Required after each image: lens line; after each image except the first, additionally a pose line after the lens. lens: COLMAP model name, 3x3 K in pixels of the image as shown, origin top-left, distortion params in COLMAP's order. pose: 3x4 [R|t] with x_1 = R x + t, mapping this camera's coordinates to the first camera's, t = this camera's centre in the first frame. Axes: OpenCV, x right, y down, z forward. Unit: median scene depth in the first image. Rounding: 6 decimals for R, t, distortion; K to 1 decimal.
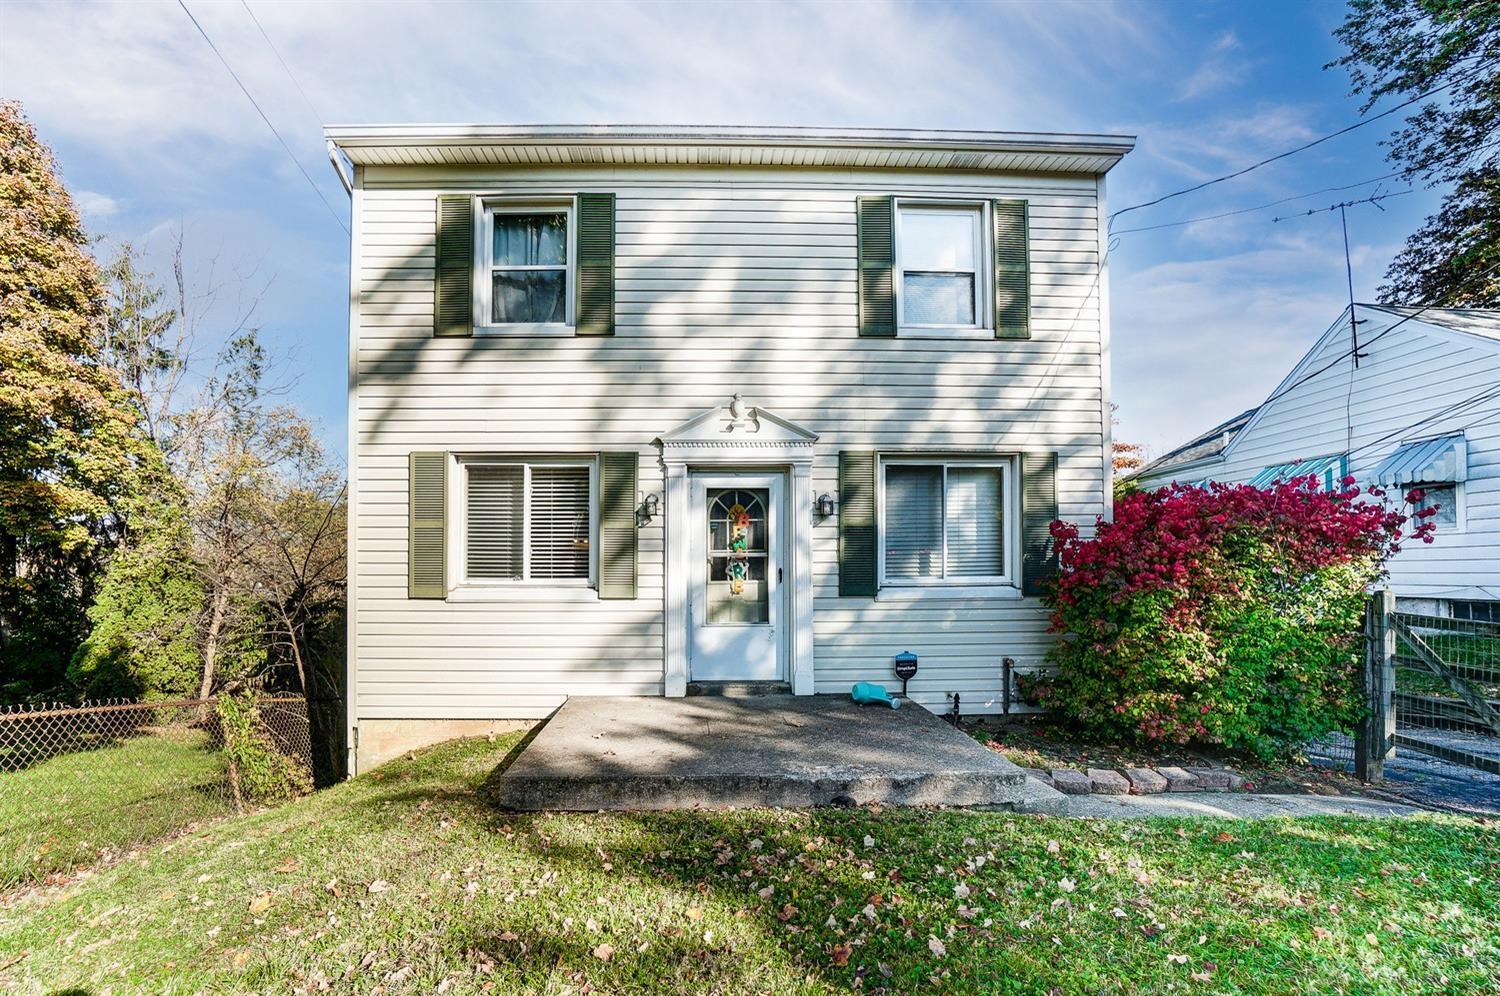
lens RADIAL K [[733.7, 0, 709.4], [0, 733.7, 527.7], [0, 0, 1]] dist [-0.068797, 0.027548]
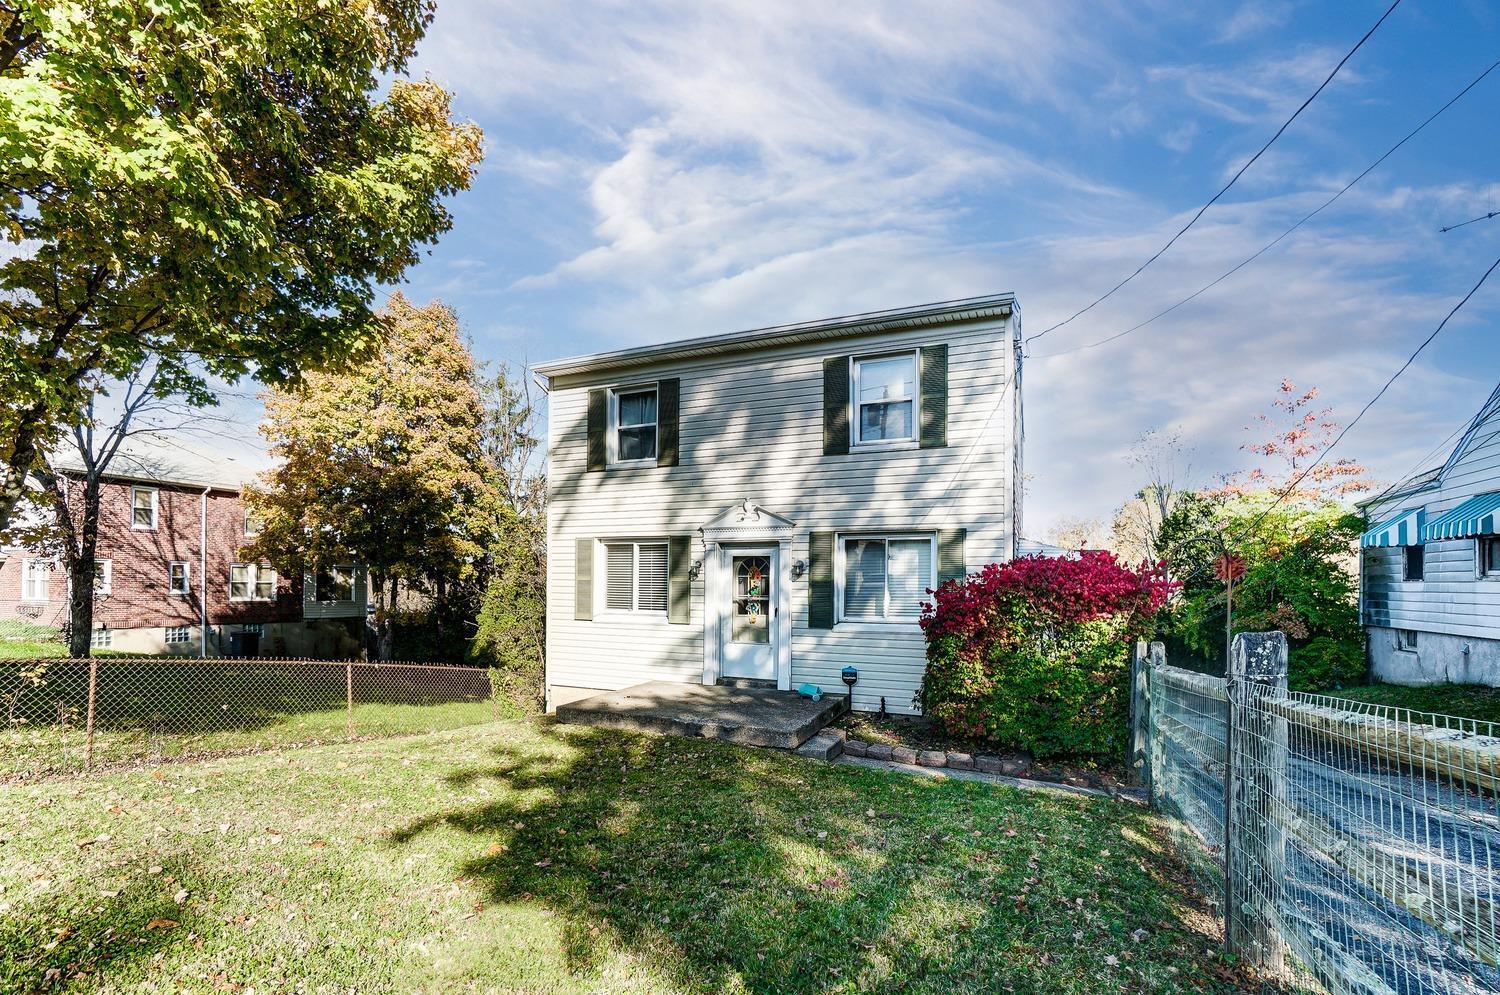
lens RADIAL K [[733.7, 0, 709.4], [0, 733.7, 527.2], [0, 0, 1]] dist [-0.068797, 0.027548]
pose [[0.894995, -0.022226, -0.445523, 0.671056], [0.013431, 0.999648, -0.022890, -0.082092], [0.445875, 0.014502, 0.894978, -0.457495]]
